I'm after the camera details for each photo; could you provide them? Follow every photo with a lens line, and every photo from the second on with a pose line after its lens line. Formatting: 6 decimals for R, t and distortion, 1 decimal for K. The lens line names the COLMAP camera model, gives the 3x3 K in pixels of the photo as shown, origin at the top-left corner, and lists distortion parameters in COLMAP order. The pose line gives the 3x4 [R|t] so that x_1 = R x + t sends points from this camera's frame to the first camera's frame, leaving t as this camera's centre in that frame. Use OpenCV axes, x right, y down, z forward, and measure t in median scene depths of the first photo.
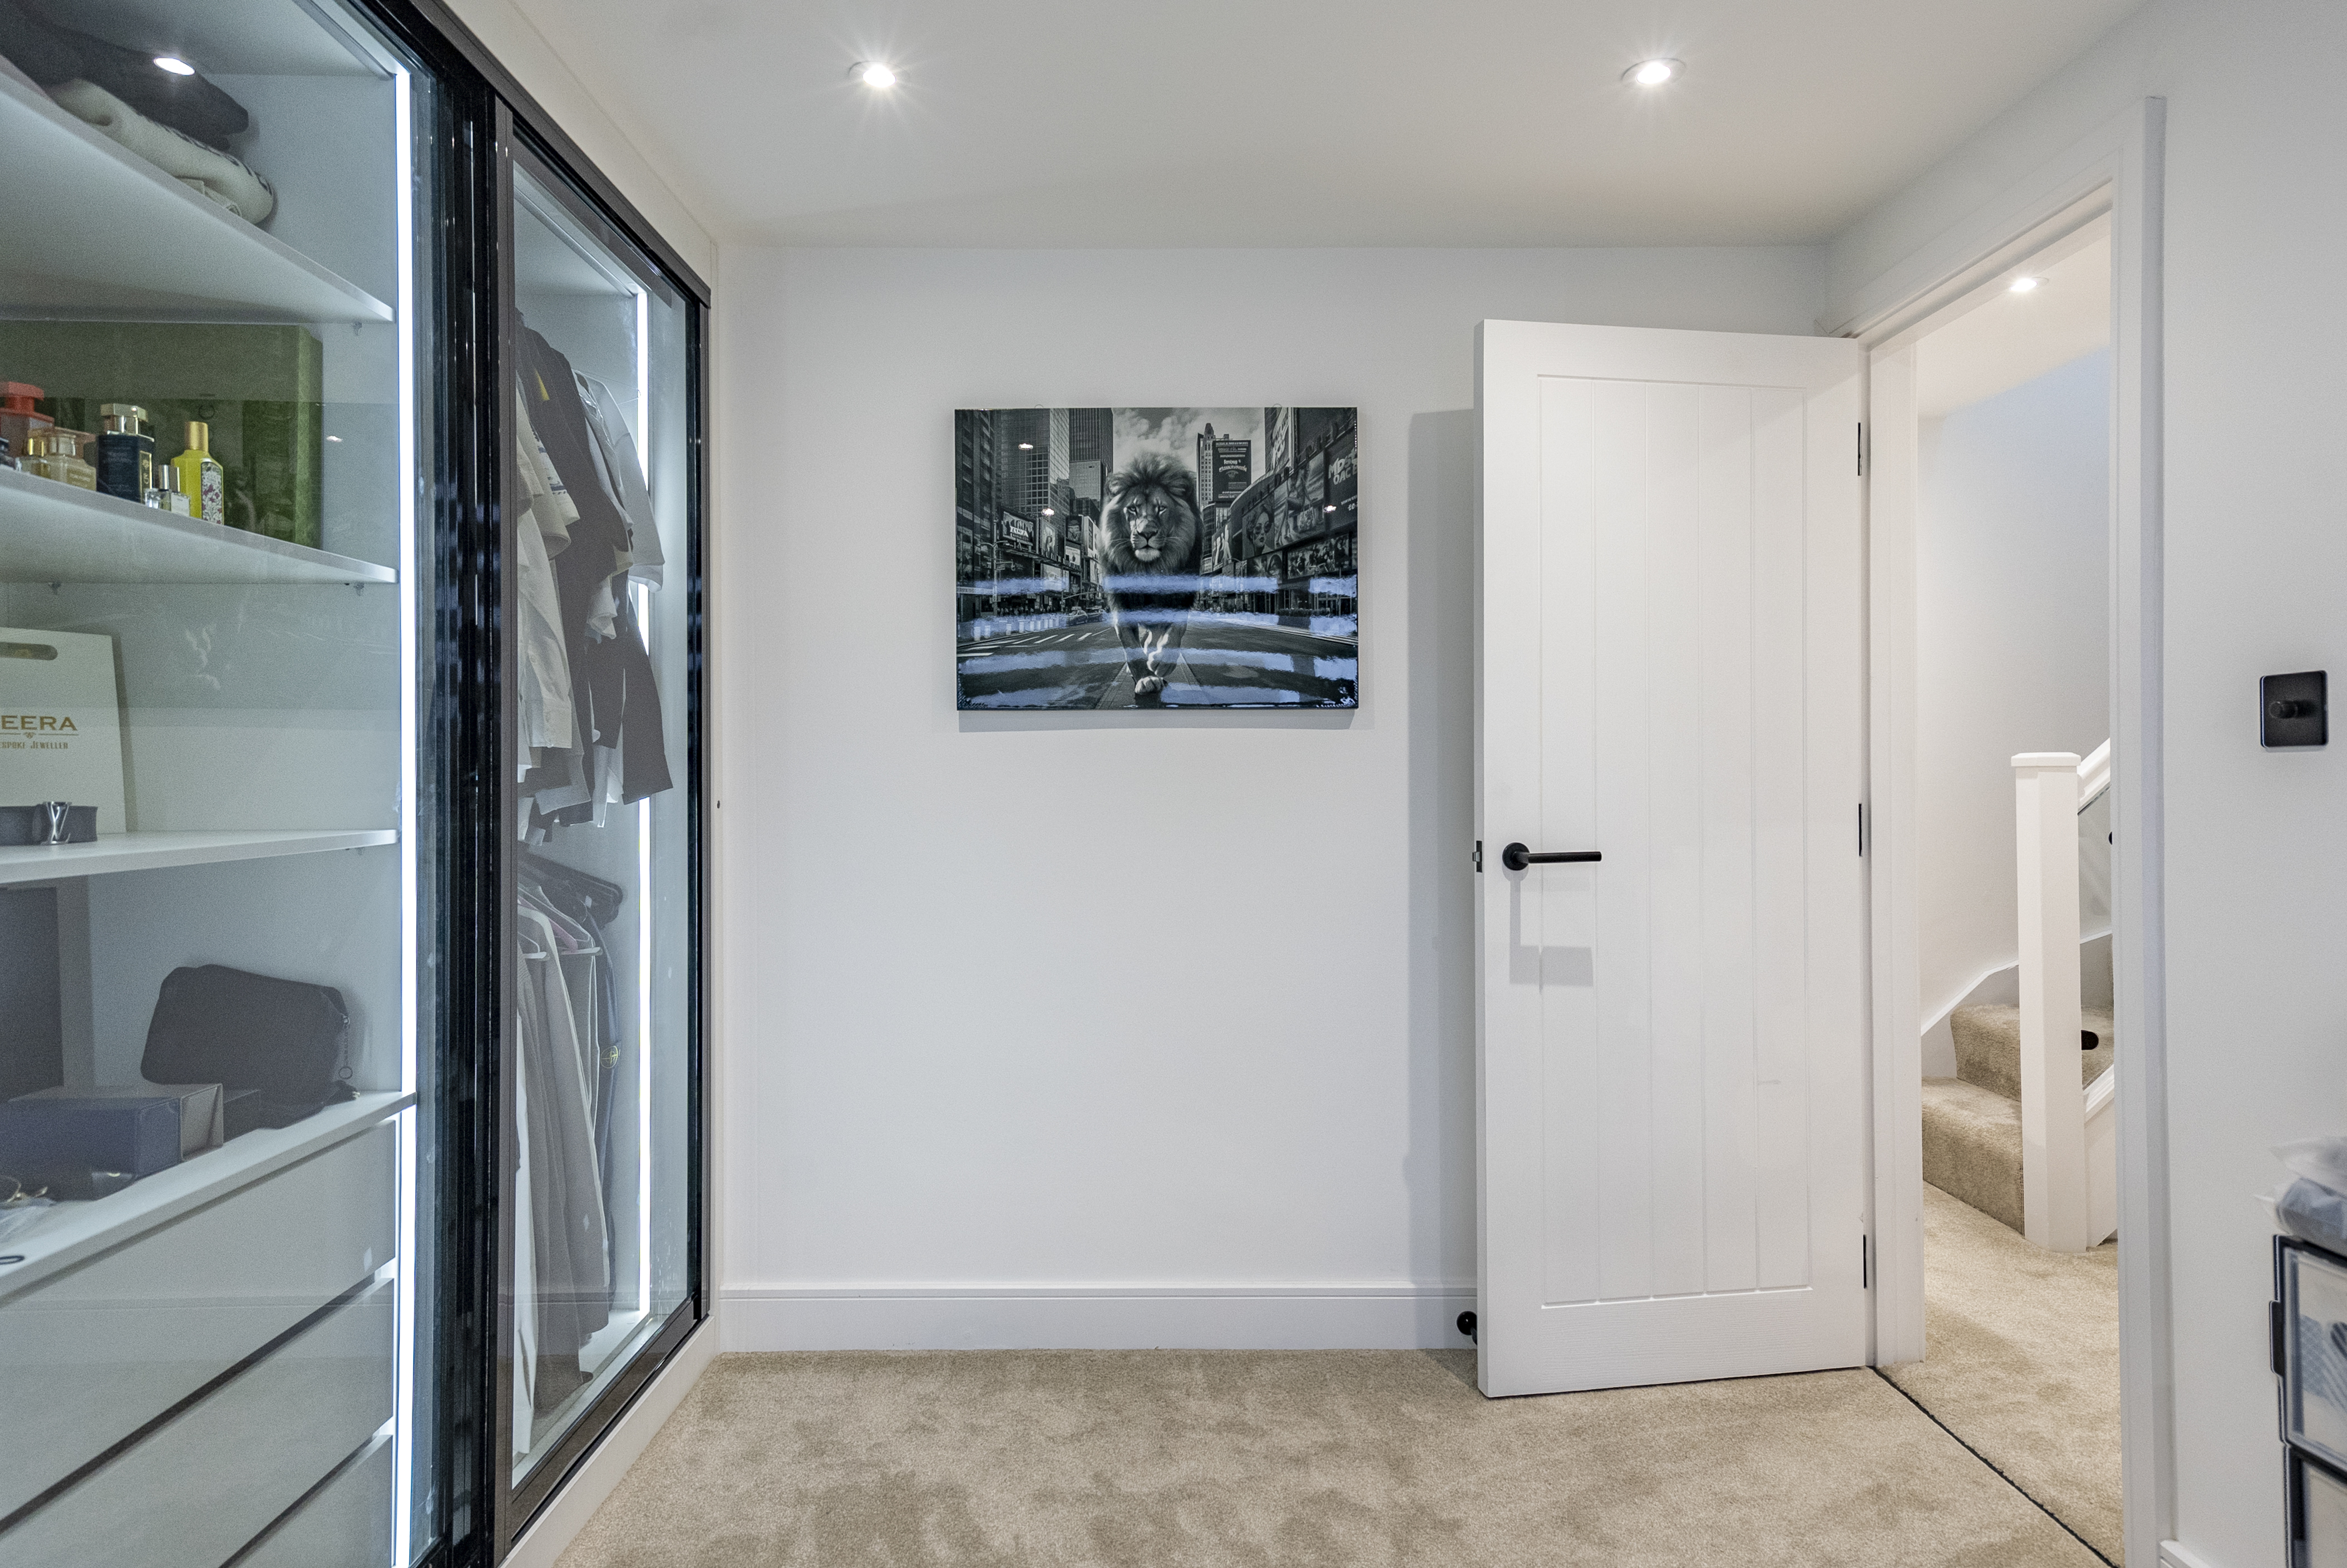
lens RADIAL K [[1380.2, 0, 1170.9], [0, 1380.2, 768.1], [0, 0, 1]] dist [0.023001, 0.000518]
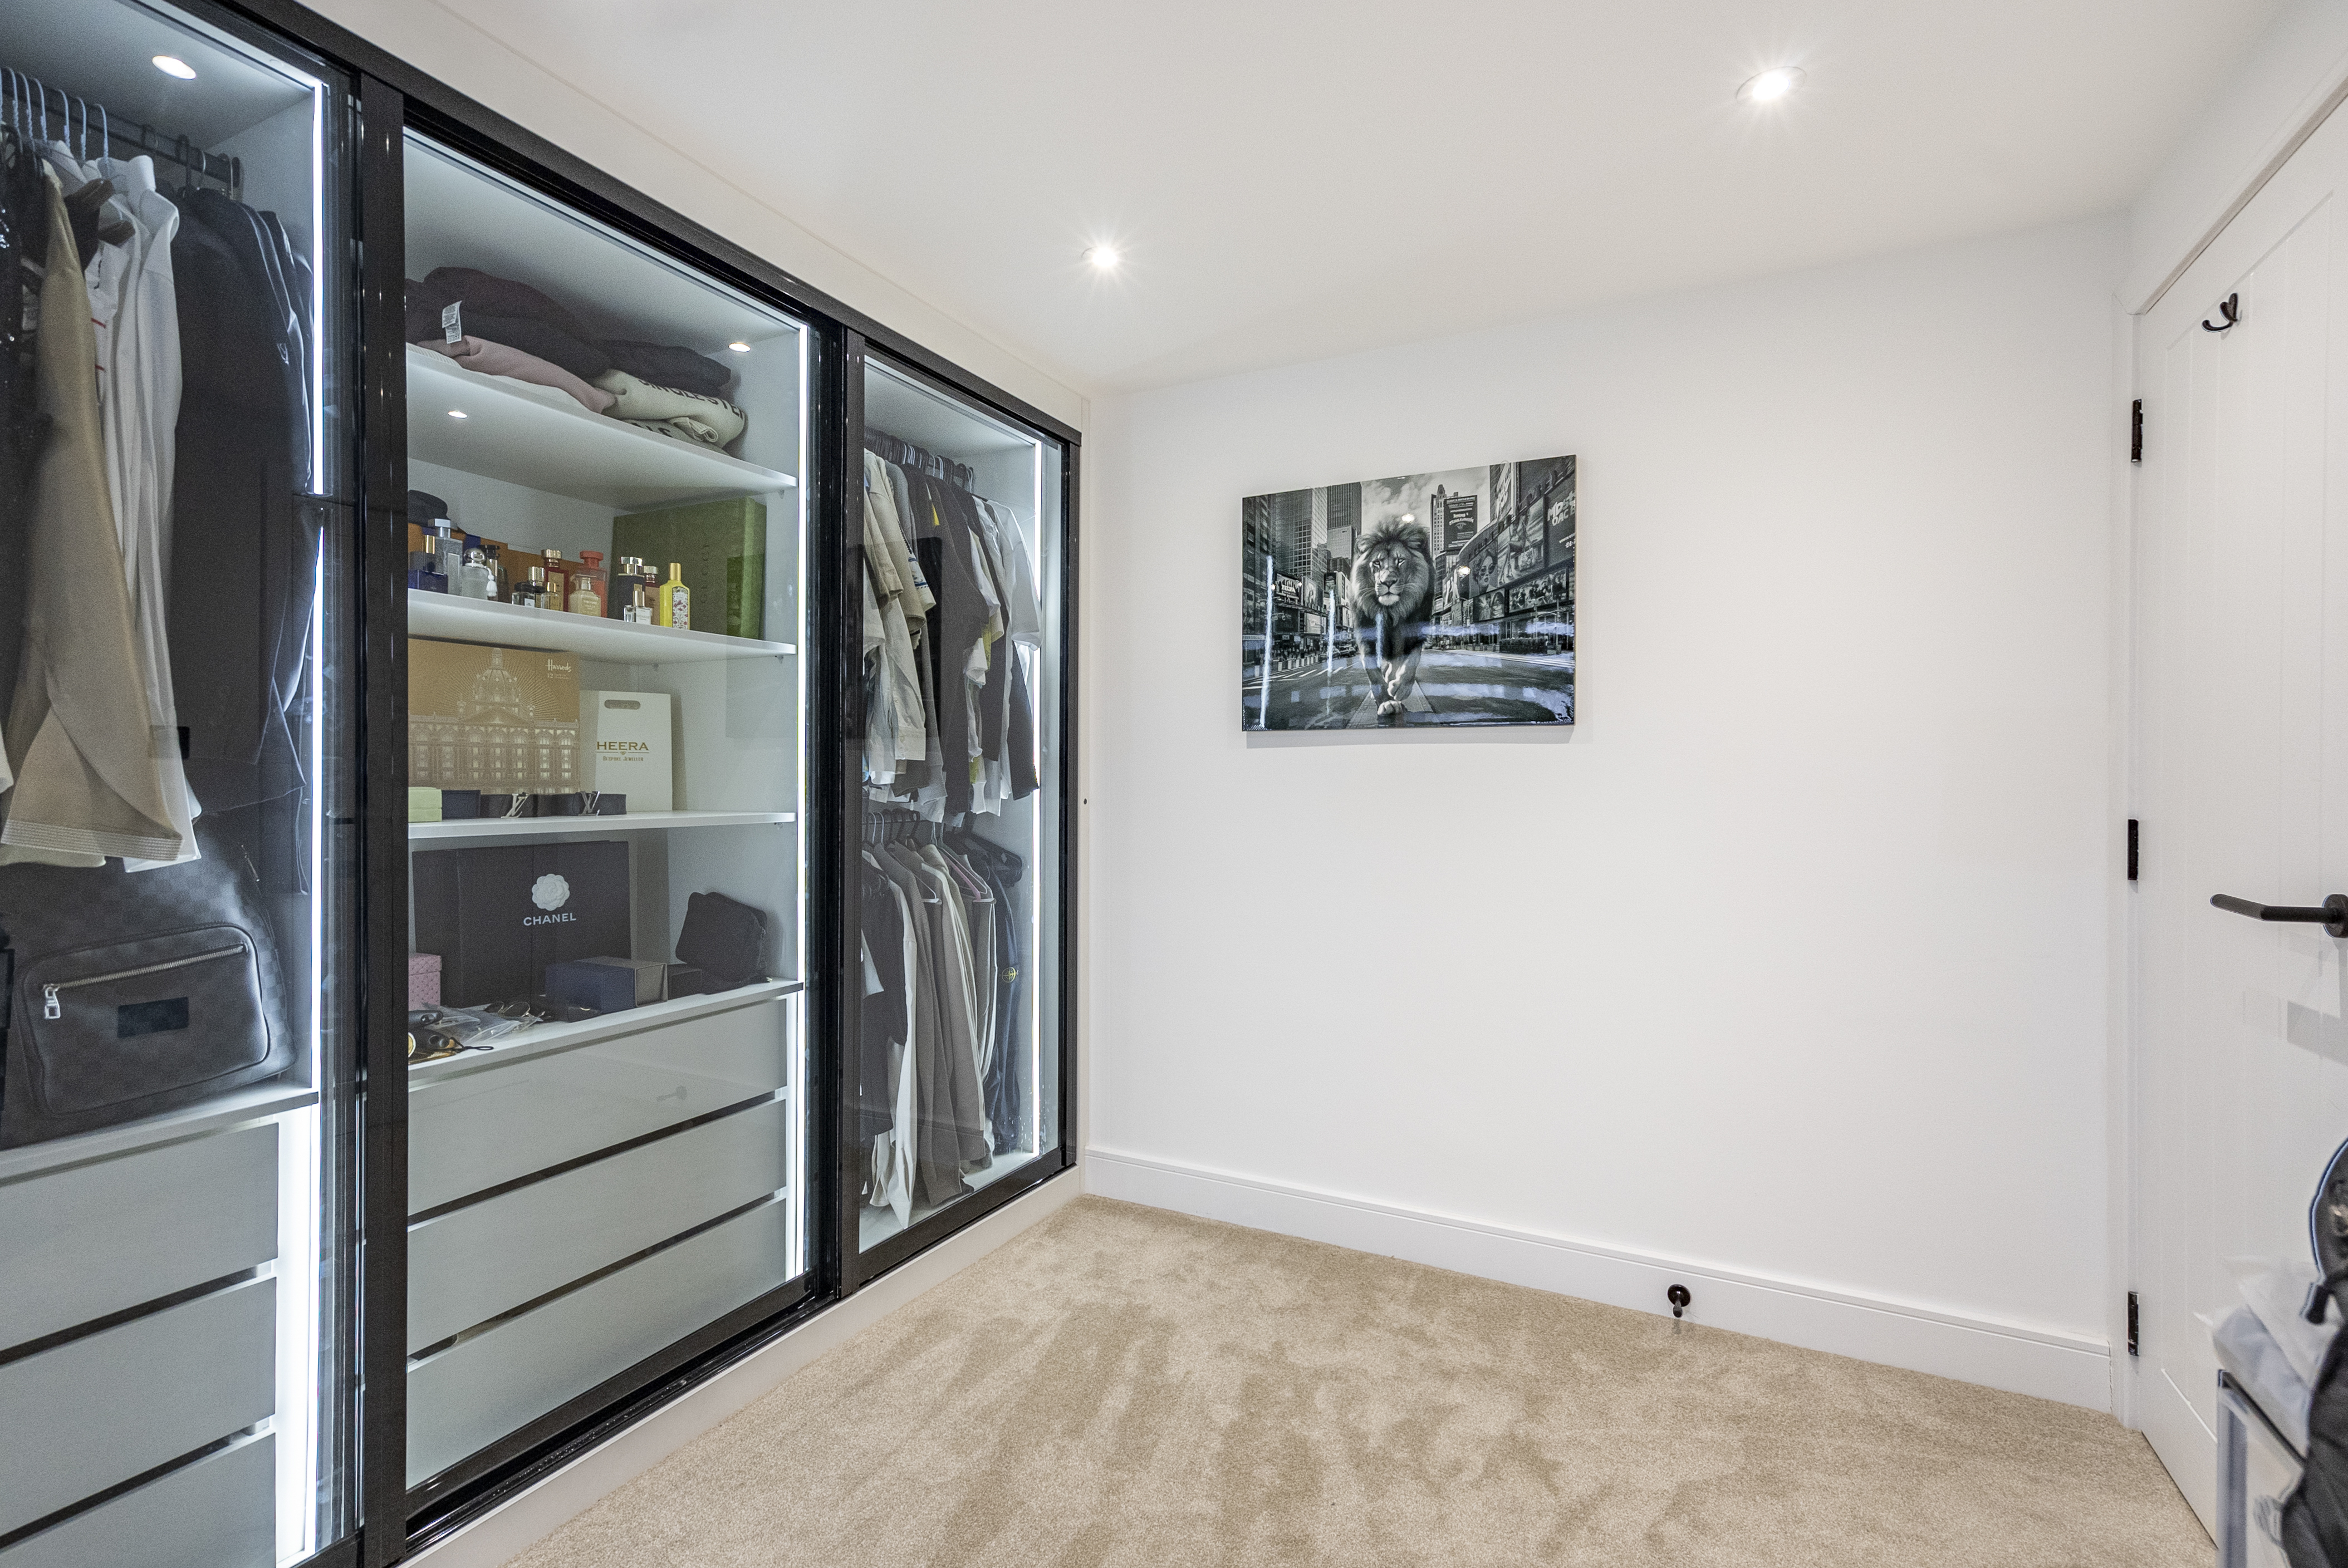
lens RADIAL K [[1064.3, 0, 1174.0], [0, 1064.3, 784.0], [0, 0, 1]] dist [-0.000640, 0.005548]
pose [[0.889377, 0.008701, -0.457092, 0.242338], [-0.006259, 0.999957, 0.006857, 0.000824], [0.457132, -0.003238, 0.889393, 0.088664]]
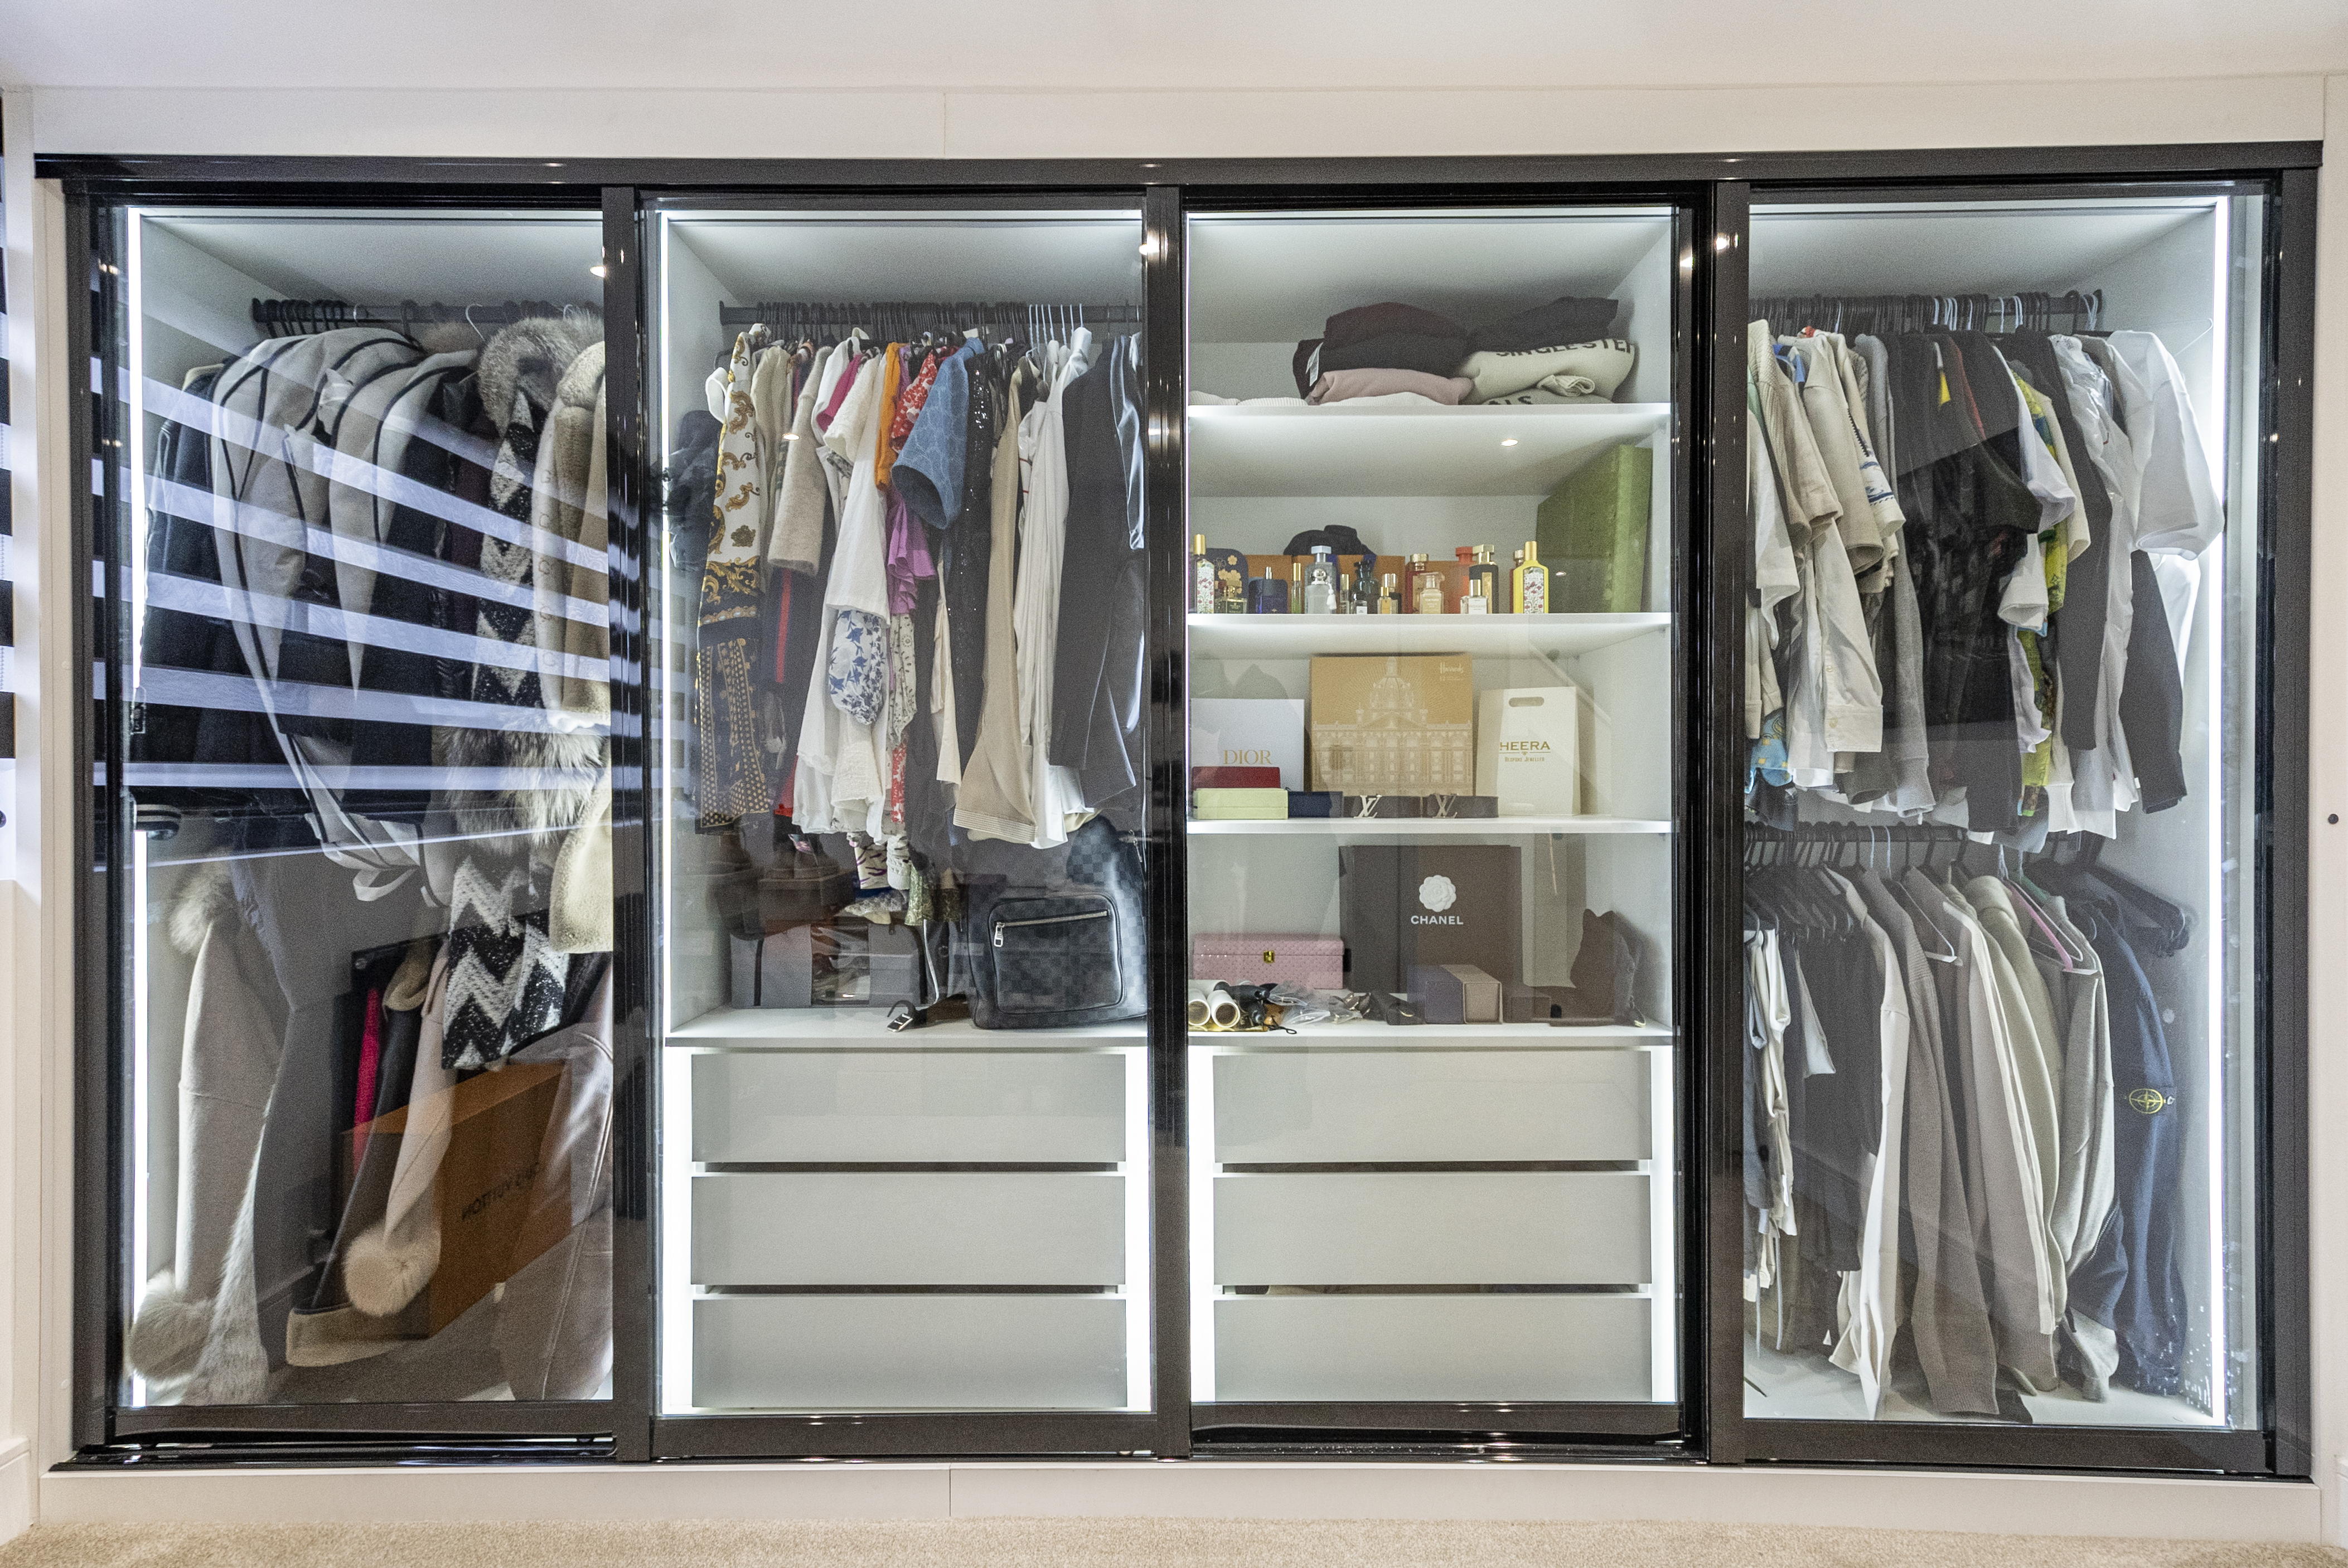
lens RADIAL K [[1064.3, 0, 1174.0], [0, 1064.3, 784.0], [0, 0, 1]] dist [-0.000640, 0.005548]
pose [[-0.015090, 0.007246, -0.999860, 0.268119], [0.003308, 0.999969, 0.007197, 0.001245], [0.999881, -0.003199, -0.015114, 0.377206]]
